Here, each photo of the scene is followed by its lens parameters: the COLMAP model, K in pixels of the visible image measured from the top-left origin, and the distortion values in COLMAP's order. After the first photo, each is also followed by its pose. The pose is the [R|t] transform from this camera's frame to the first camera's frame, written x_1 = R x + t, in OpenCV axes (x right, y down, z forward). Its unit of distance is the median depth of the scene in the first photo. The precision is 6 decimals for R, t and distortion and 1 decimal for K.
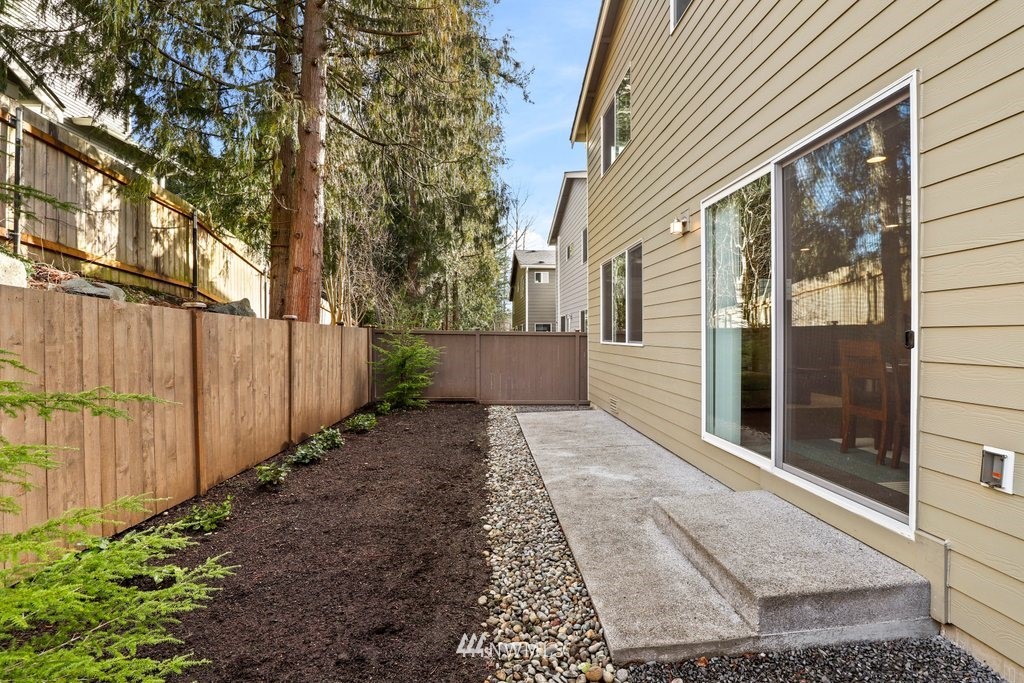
lens RADIAL K [[470.8, 0, 512.7], [0, 470.8, 338.6], [0, 0, 1]] dist [-0.031469, 0.004897]
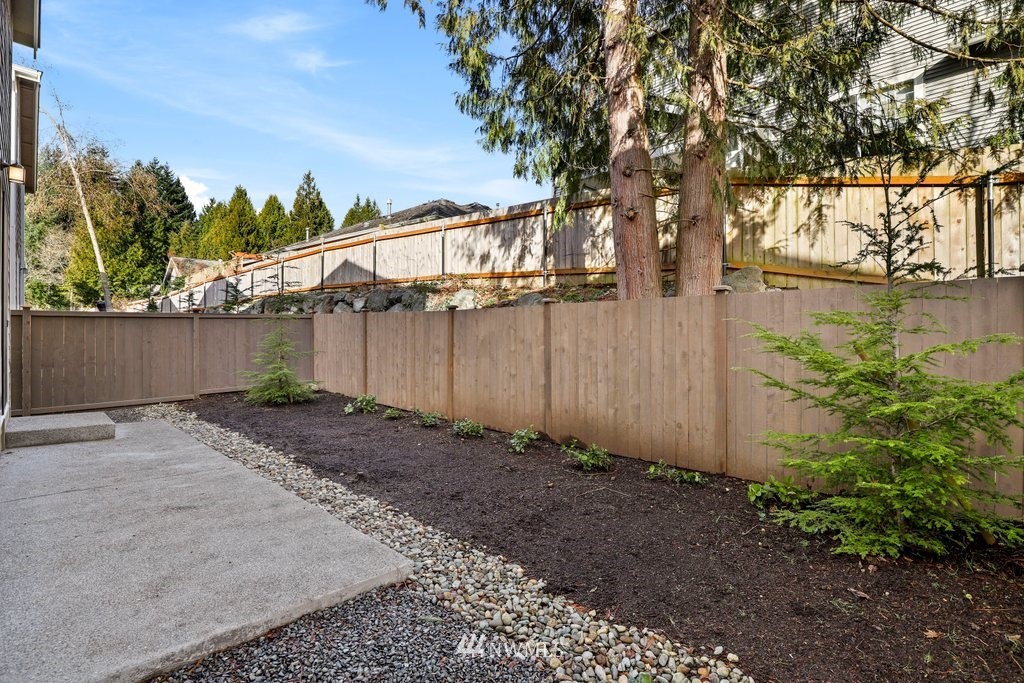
lens RADIAL K [[470.8, 0, 513.8], [0, 470.8, 340.4], [0, 0, 1]] dist [-0.031469, 0.004897]
pose [[-0.736907, 0.004506, -0.675979, 0.226771], [-0.000698, 0.999972, 0.007427, 0.026664], [0.675994, 0.005945, -0.736884, 1.870490]]
